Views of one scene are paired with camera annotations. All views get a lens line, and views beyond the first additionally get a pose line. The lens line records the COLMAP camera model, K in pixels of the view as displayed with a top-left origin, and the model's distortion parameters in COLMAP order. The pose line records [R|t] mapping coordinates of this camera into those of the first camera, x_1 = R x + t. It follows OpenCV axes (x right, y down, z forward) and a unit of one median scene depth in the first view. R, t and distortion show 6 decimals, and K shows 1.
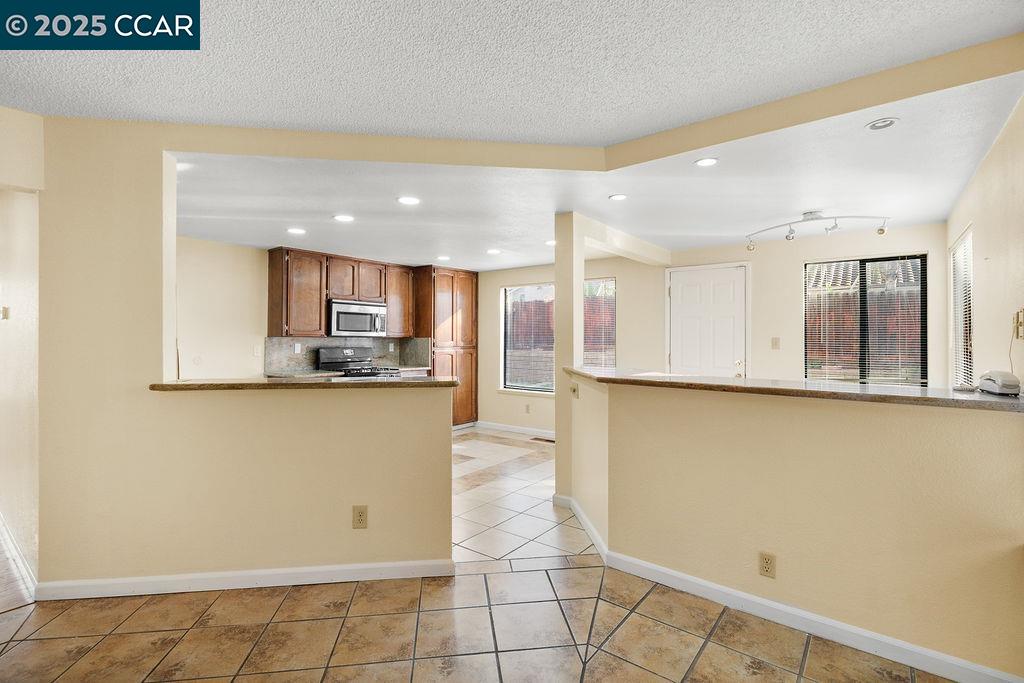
lens RADIAL K [[469.3, 0, 511.4], [0, 469.3, 336.1], [0, 0, 1]] dist [0.001141, 0.000286]
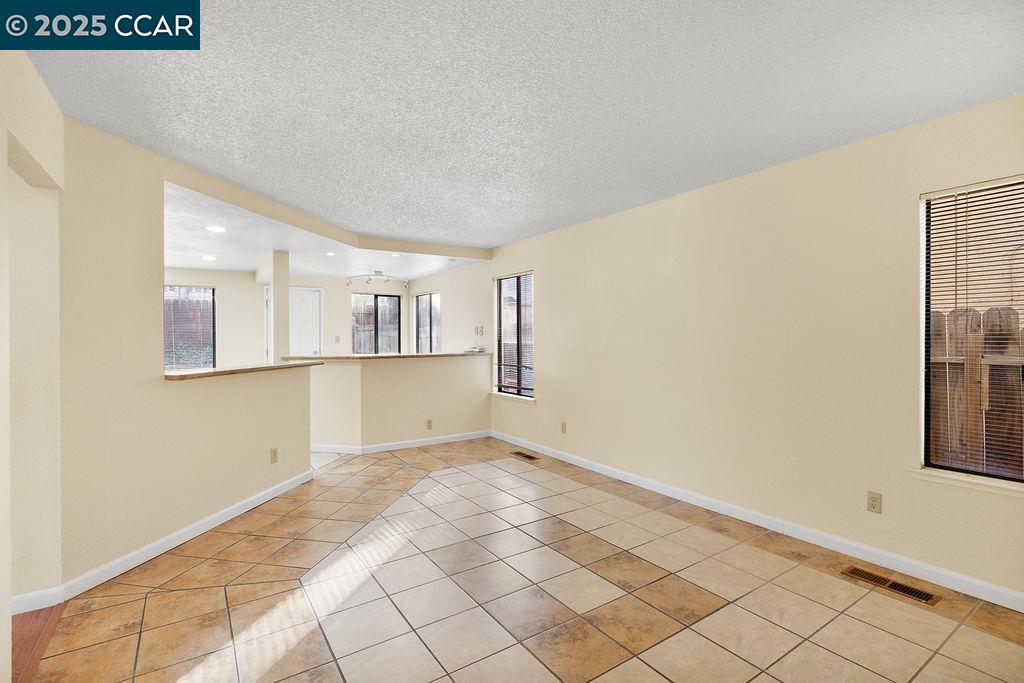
lens RADIAL K [[469.3, 0, 513.4], [0, 469.3, 338.5], [0, 0, 1]] dist [0.001141, 0.000286]
pose [[0.310447, -0.009530, 0.950543, -1.231861], [0.002347, 0.999954, 0.009258, -0.001823], [-0.950588, -0.000643, 0.310455, -0.162034]]
